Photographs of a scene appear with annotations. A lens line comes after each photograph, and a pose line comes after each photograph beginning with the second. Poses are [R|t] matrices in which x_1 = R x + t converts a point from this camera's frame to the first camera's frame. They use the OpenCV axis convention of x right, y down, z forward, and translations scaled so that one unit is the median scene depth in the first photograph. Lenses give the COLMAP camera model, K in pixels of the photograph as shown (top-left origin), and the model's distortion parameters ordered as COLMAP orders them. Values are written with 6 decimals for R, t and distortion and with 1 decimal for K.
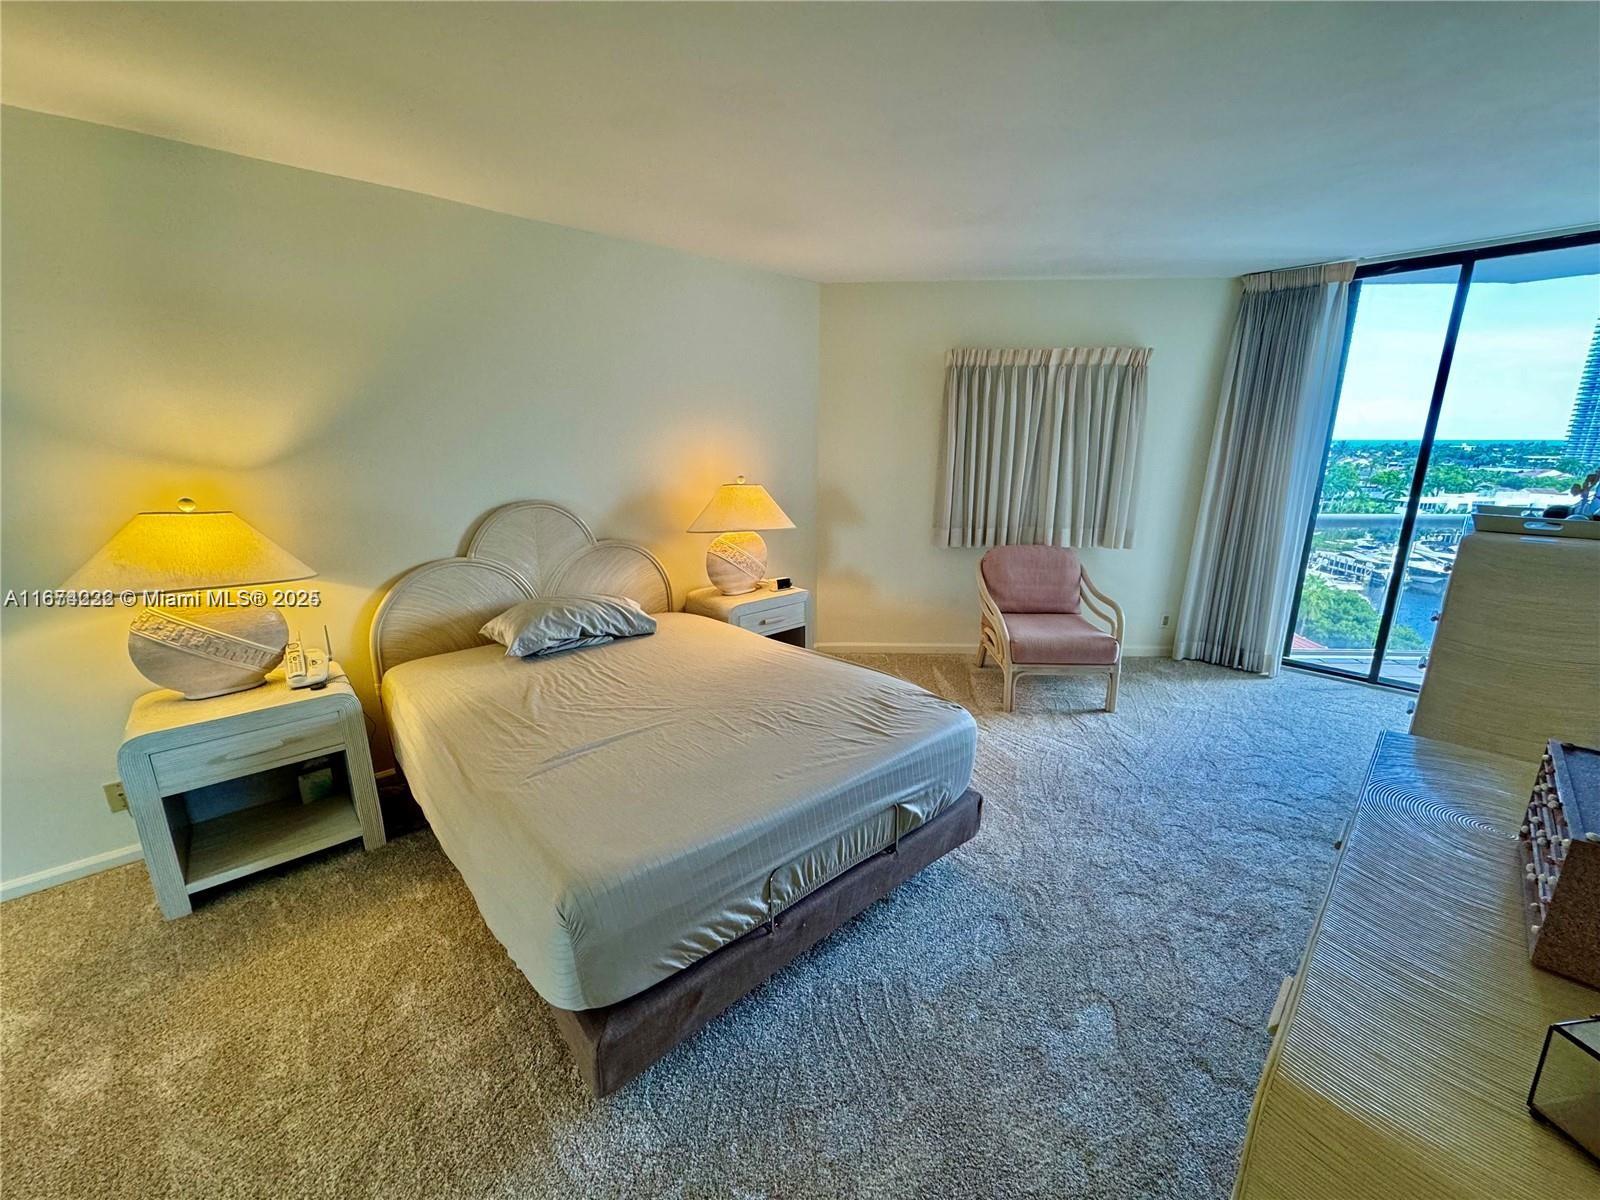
lens RADIAL K [[634.3, 0, 823.3], [0, 634.3, 608.5], [0, 0, 1]] dist [-0.001580, -0.000528]
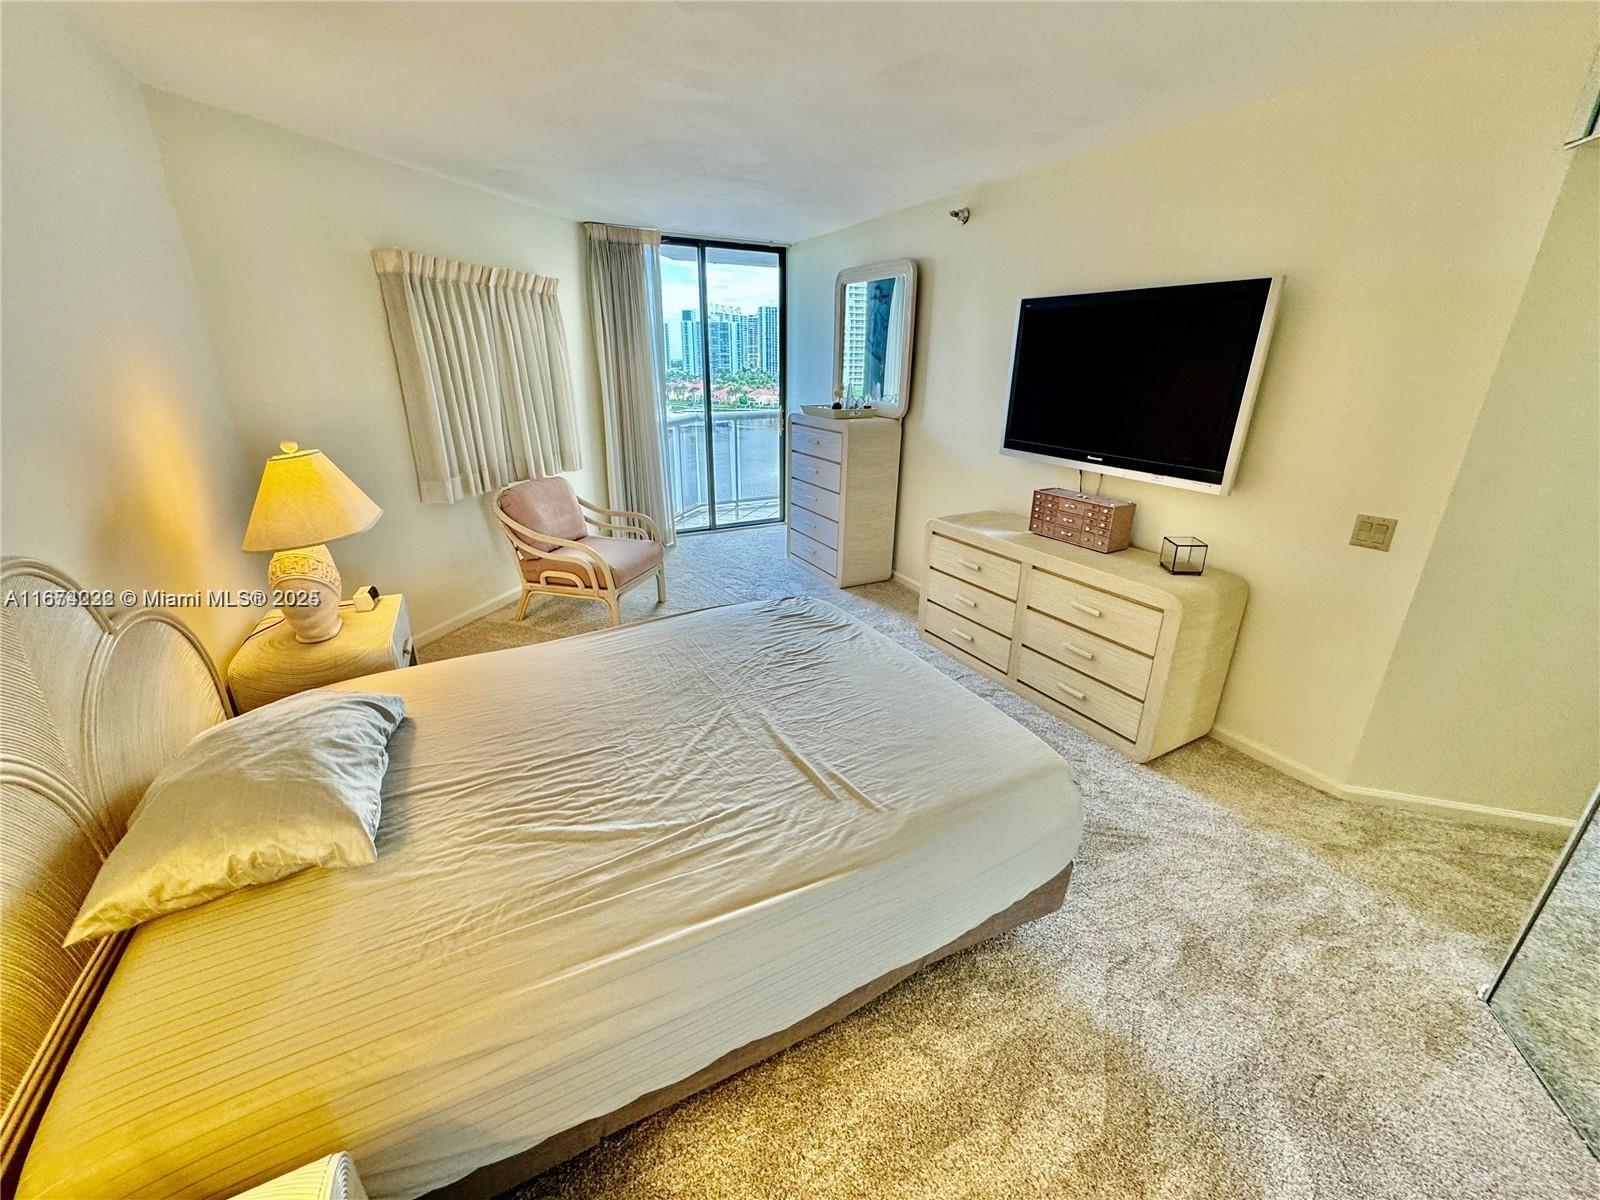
lens RADIAL K [[634.3, 0, 784.6], [0, 634.3, 598.5], [0, 0, 1]] dist [-0.001580, -0.000528]
pose [[0.270039, -0.338146, 0.901519, -0.601062], [0.239871, 0.930408, 0.277132, -0.127883], [-0.932492, 0.141412, 0.332358, 0.411358]]
